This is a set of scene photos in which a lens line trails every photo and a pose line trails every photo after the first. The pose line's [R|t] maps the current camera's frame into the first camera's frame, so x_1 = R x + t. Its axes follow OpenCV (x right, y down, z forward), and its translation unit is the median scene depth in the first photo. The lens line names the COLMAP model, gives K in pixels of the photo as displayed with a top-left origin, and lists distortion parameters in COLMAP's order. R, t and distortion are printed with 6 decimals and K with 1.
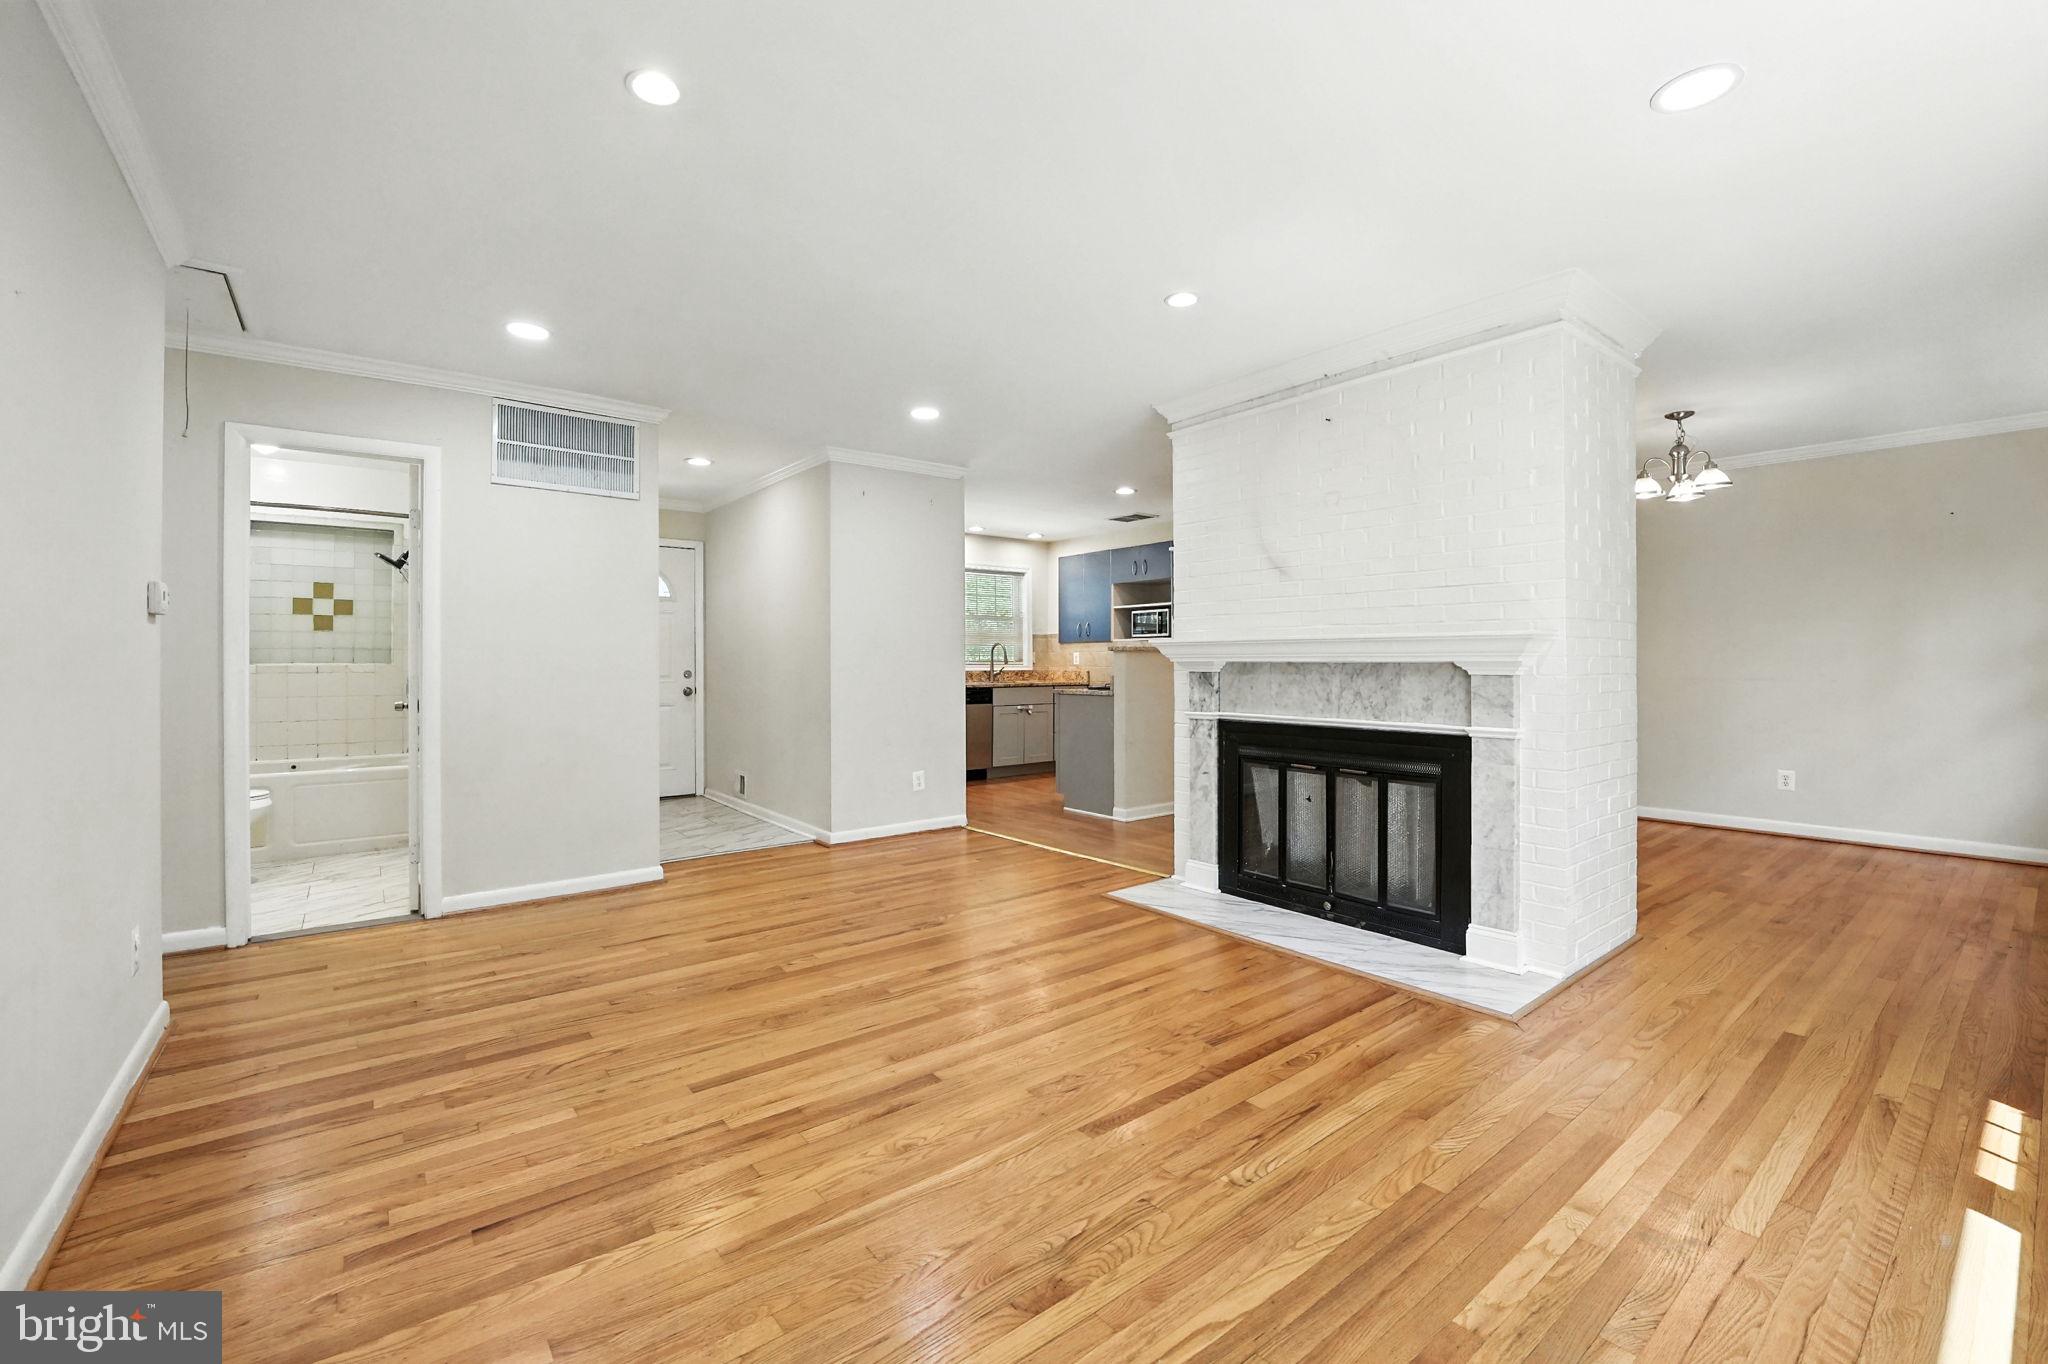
lens RADIAL K [[844.4, 0, 1037.4], [0, 844.4, 672.8], [0, 0, 1]] dist [0.000539, 0.000184]
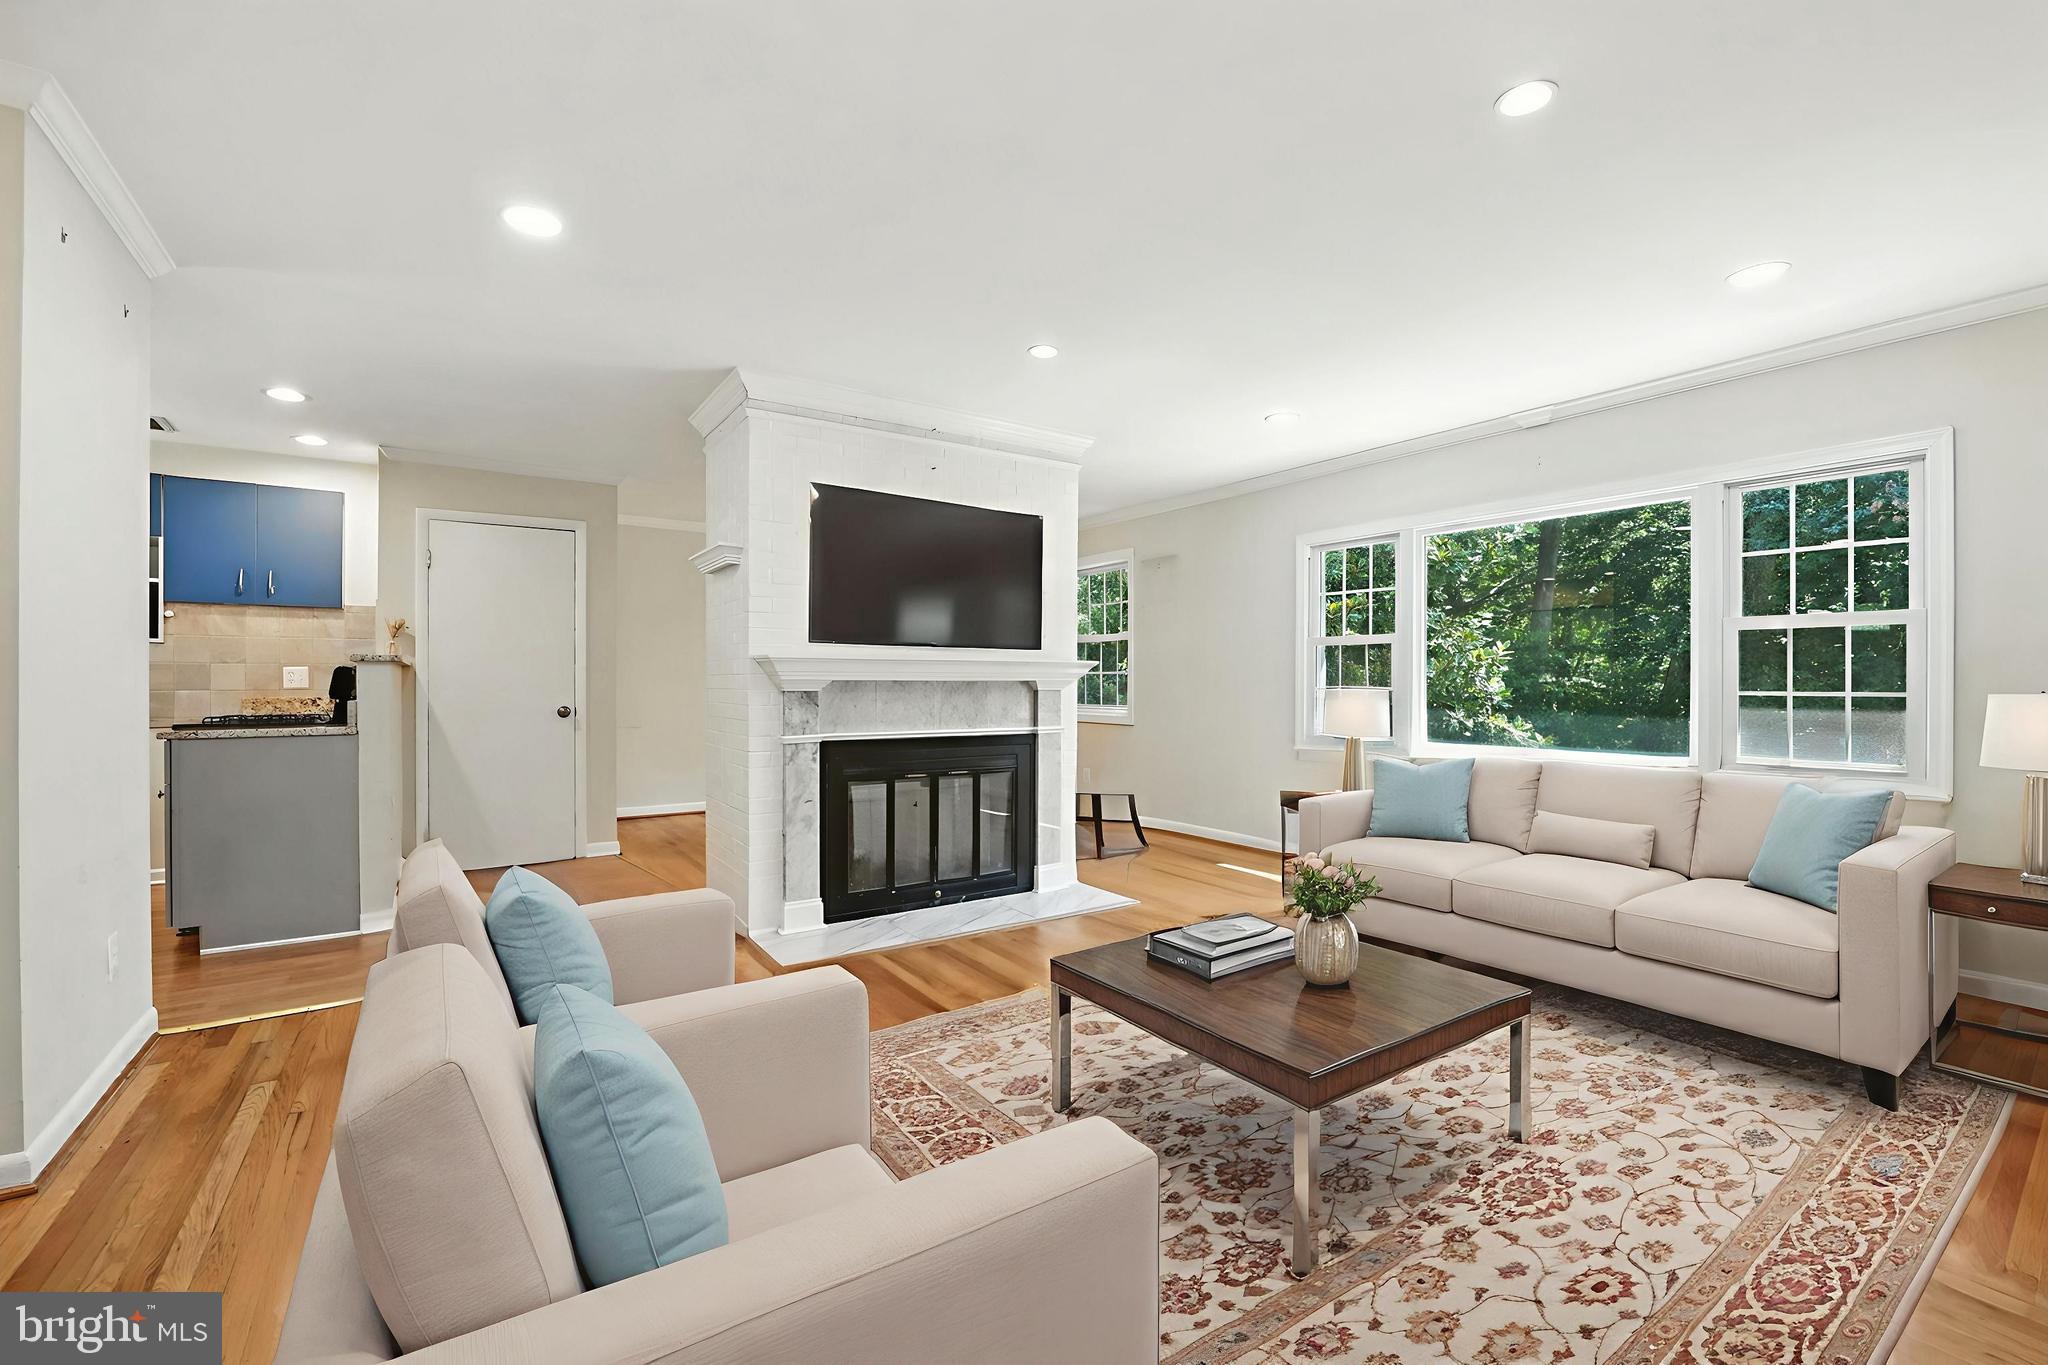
lens RADIAL K [[844.4, 0, 1031.7], [0, 844.4, 678.5], [0, 0, 1]] dist [0.000539, 0.000184]
pose [[0.080767, 0.003010, 0.996728, -0.763792], [0.004079, 0.999986, -0.003351, -0.011141], [-0.996725, 0.004337, 0.080753, 0.754921]]
